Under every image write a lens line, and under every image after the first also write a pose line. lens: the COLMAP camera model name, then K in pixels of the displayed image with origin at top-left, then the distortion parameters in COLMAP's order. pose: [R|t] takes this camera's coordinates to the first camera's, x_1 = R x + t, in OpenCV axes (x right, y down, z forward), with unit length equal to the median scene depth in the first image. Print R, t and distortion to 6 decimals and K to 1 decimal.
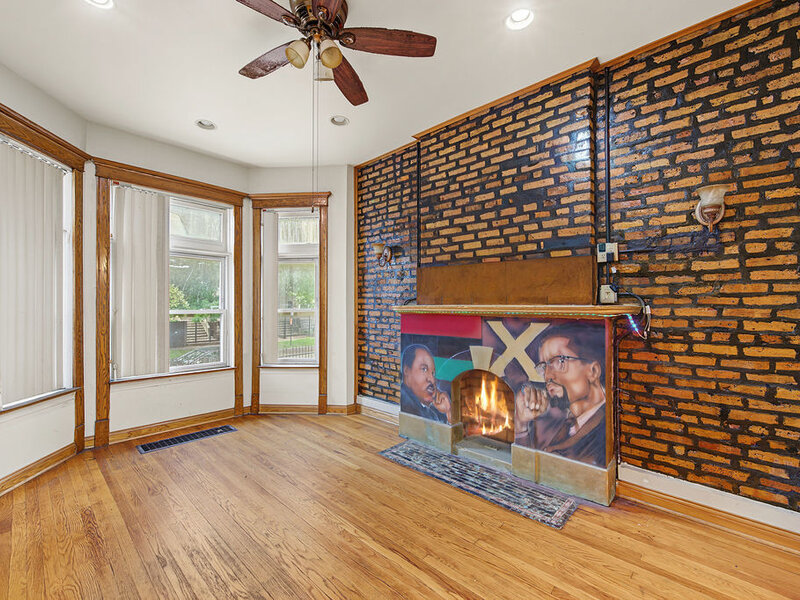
lens RADIAL K [[353.3, 0, 400.7], [0, 353.3, 303.5], [0, 0, 1]] dist [0.004010, -0.001551]
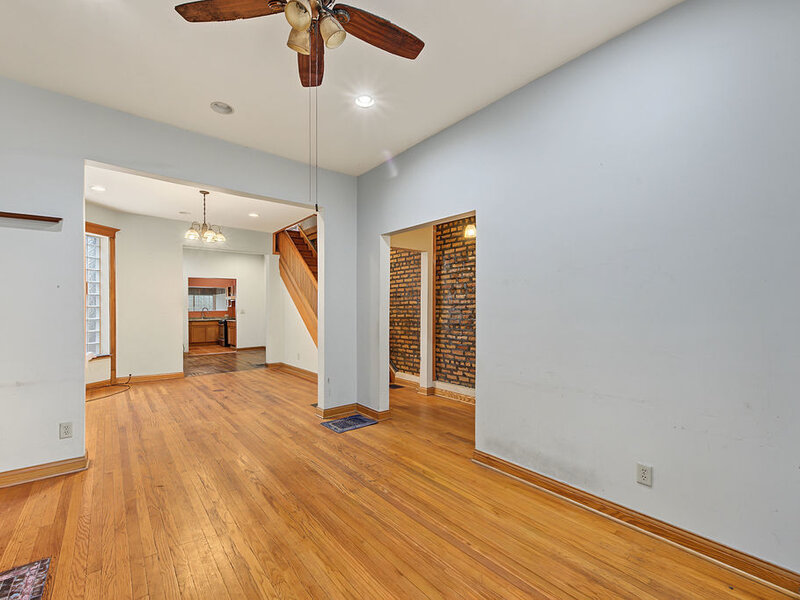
lens RADIAL K [[353.3, 0, 396.7], [0, 353.3, 307.4], [0, 0, 1]] dist [0.004010, -0.001551]
pose [[-0.989511, 0.002240, 0.144440, -0.354120], [0.001623, 0.999989, -0.004391, 0.004323], [-0.144448, -0.004111, -0.989504, 1.121532]]
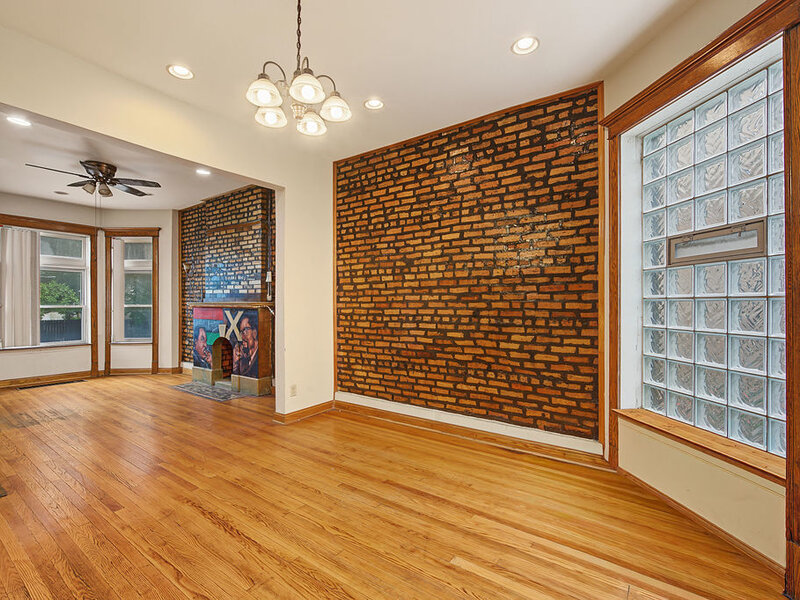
lens RADIAL K [[379.6, 0, 401.0], [0, 379.6, 302.6], [0, 0, 1]] dist [-0.006048, 0.002030]
pose [[0.992276, 0.001637, 0.124037, 0.810736], [-0.002003, 0.999994, 0.002824, 0.000824], [-0.124032, -0.003051, 0.992274, -0.960260]]
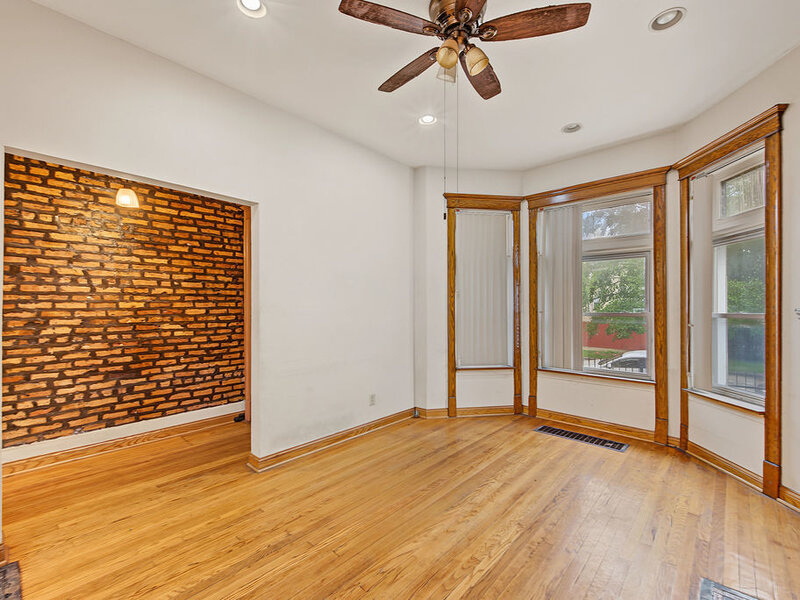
lens RADIAL K [[353.3, 0, 397.8], [0, 353.3, 310.7], [0, 0, 1]] dist [0.004010, -0.001551]
pose [[0.007895, 0.006244, -0.999949, 0.455052], [0.005177, 0.999967, 0.006285, 0.004194], [0.999955, -0.005226, 0.007862, 0.505183]]
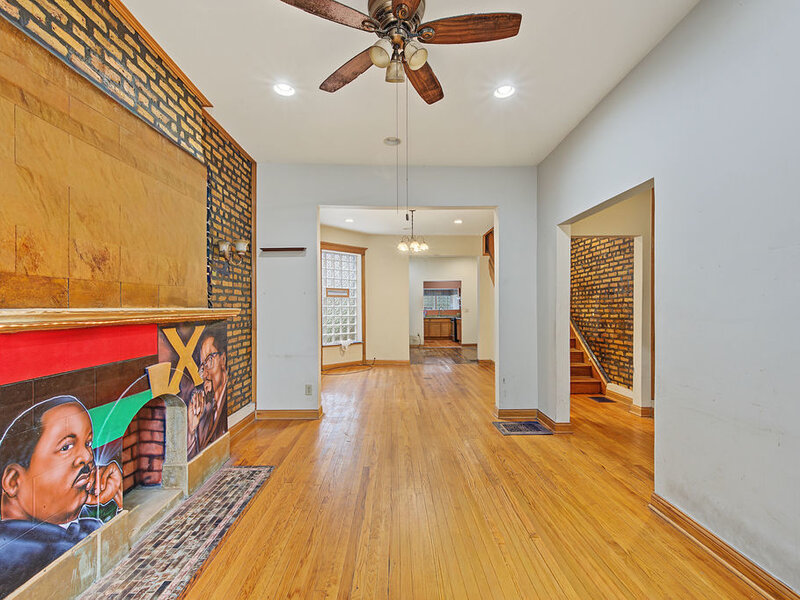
lens RADIAL K [[353.3, 0, 399.5], [0, 353.3, 306.0], [0, 0, 1]] dist [0.004010, -0.001551]
pose [[-0.689833, 0.006270, 0.723941, -0.586560], [0.001803, 0.999974, -0.006942, 0.005130], [-0.723966, -0.003484, -0.689827, 1.026811]]
